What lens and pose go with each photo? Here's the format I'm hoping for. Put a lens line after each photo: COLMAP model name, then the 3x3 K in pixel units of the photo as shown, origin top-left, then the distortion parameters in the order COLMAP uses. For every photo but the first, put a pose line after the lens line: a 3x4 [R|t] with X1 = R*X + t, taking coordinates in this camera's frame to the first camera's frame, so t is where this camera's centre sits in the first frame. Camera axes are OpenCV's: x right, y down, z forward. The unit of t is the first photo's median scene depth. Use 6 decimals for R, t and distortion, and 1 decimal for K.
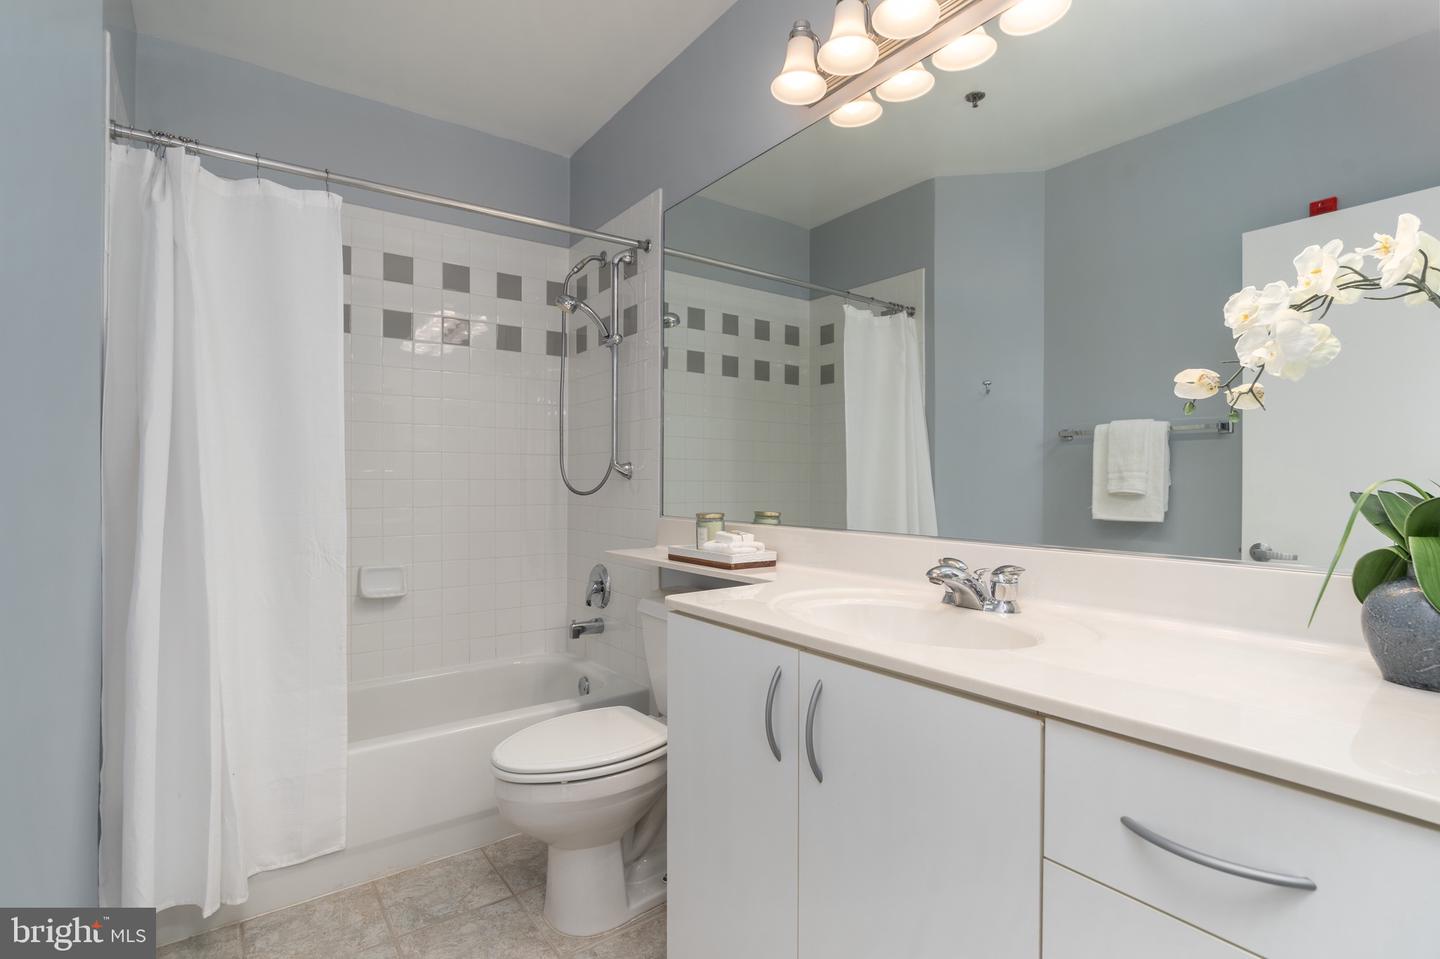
lens RADIAL K [[692.7, 0, 720.1], [0, 692.7, 477.6], [0, 0, 1]] dist [-0.002015, -0.000057]
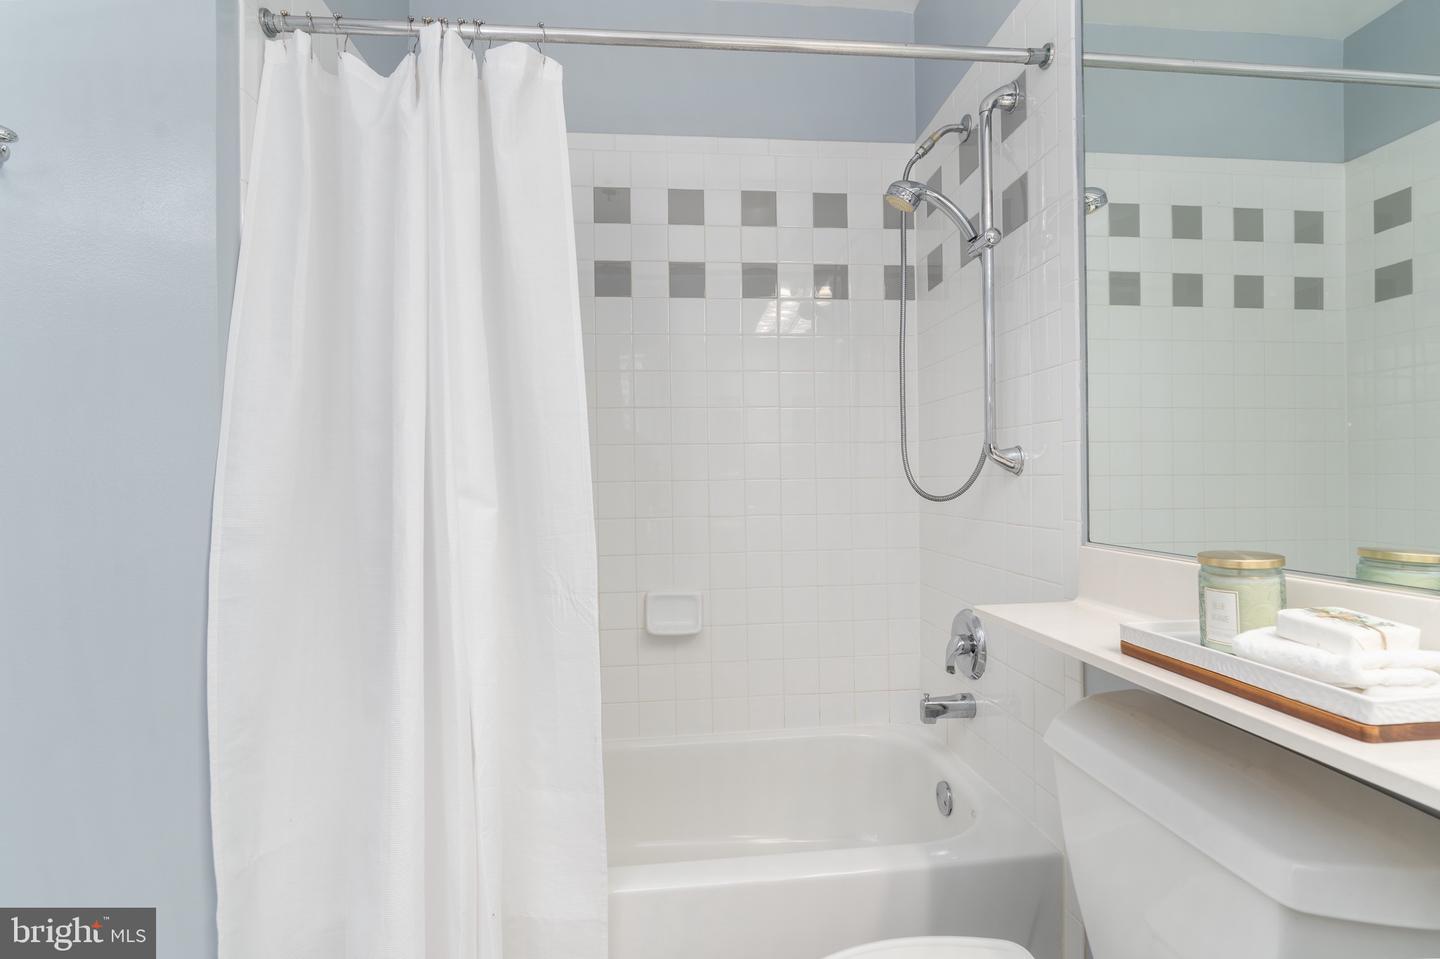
lens RADIAL K [[664.0, 0, 720.8], [0, 664.0, 480.6], [0, 0, 1]] dist [-0.005094, -0.000029]
pose [[0.858252, -0.012984, -0.513064, -0.055217], [0.016425, 0.999863, 0.002173, 0.001562], [0.512965, -0.010292, 0.858348, 0.367586]]
